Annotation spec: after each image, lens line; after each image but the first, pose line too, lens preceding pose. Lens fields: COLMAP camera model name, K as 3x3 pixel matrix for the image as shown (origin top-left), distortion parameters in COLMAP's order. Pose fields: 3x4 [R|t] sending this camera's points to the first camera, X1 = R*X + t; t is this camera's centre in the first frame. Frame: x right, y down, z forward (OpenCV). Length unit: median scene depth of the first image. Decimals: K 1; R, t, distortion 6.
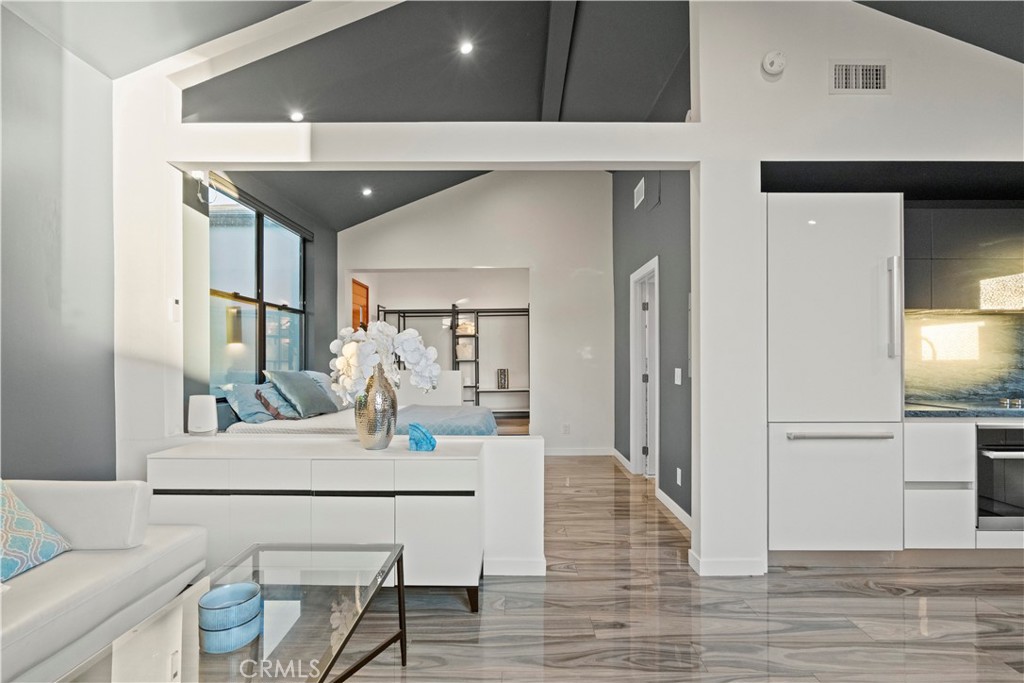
lens RADIAL K [[463.2, 0, 512.5], [0, 463.2, 357.5], [0, 0, 1]] dist [-0.002165, -0.000042]
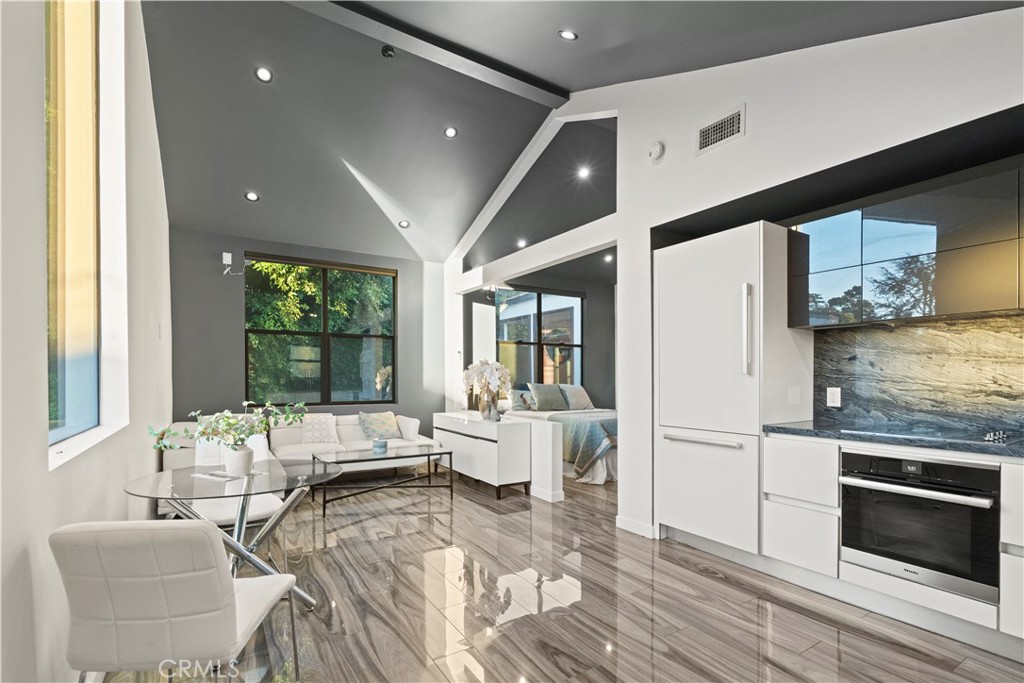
lens RADIAL K [[475.4, 0, 504.8], [0, 475.4, 378.7], [0, 0, 1]] dist [-0.001669, 0.000067]
pose [[0.530307, 0.003430, -0.847798, 1.437210], [0.002252, 0.999983, 0.005454, 0.000479], [0.847802, -0.004801, 0.530290, -0.077668]]
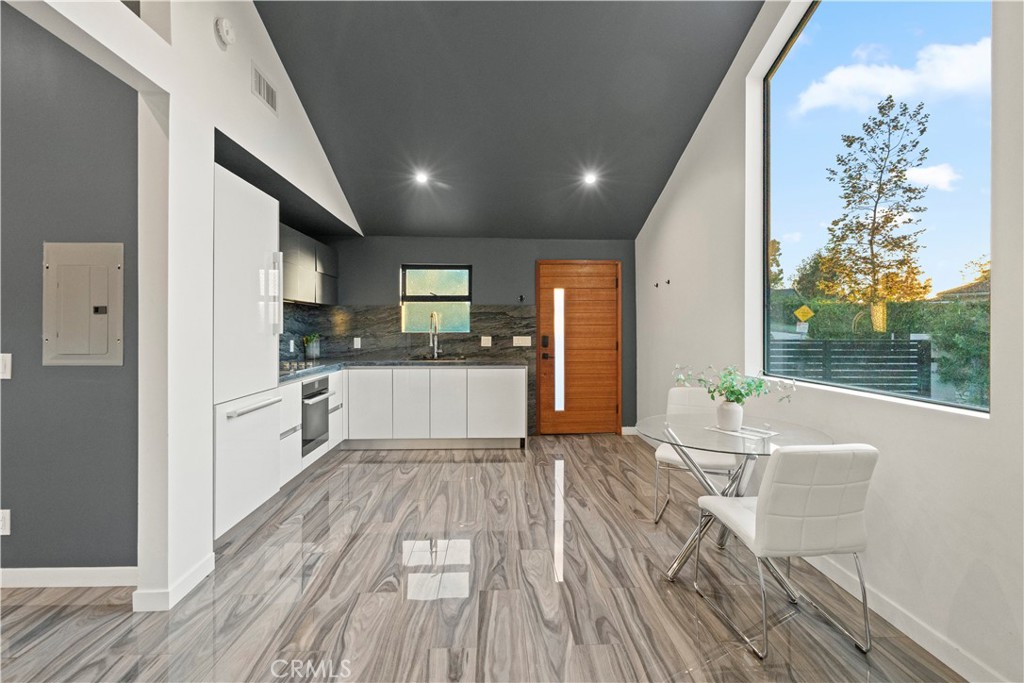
lens RADIAL K [[462.0, 0, 504.0], [0, 462.0, 327.7], [0, 0, 1]] dist [-0.002671, 0.000315]
pose [[-0.034947, 0.001899, 0.999387, -0.404918], [-0.003458, 0.999992, -0.002021, -0.018103], [-0.999383, -0.003527, -0.034940, 0.436528]]
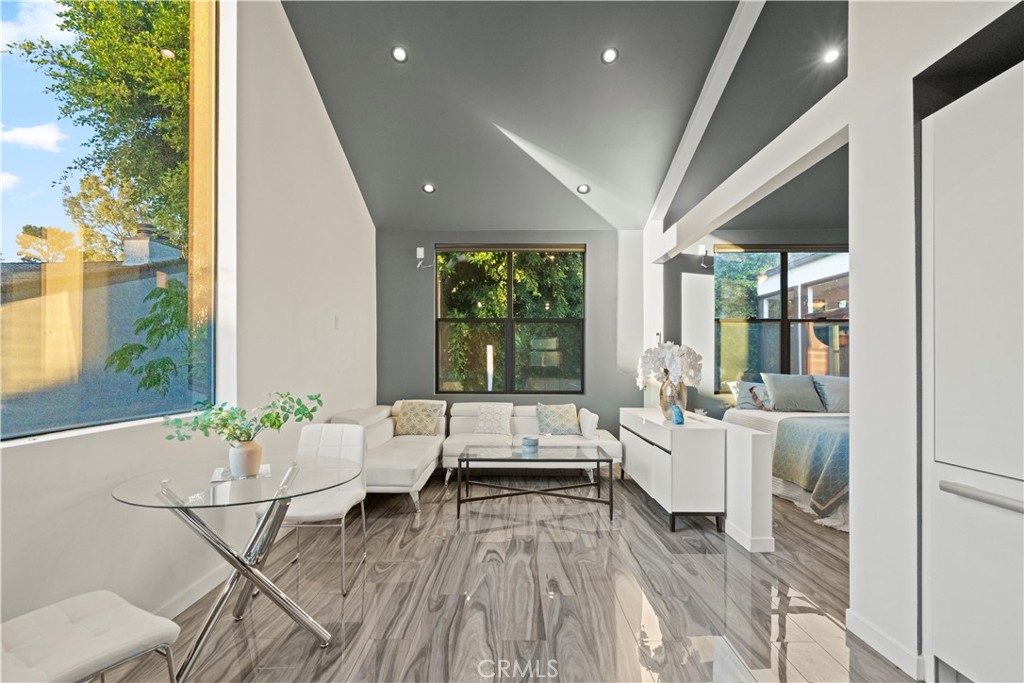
lens RADIAL K [[465.4, 0, 508.8], [0, 465.4, 364.8], [0, 0, 1]] dist [0.000310, 0.000997]
pose [[-0.000635, 0.001766, -0.999998, 1.201738], [0.001873, 0.999997, 0.001765, 0.000403], [0.999998, -0.001872, -0.000639, 0.388970]]
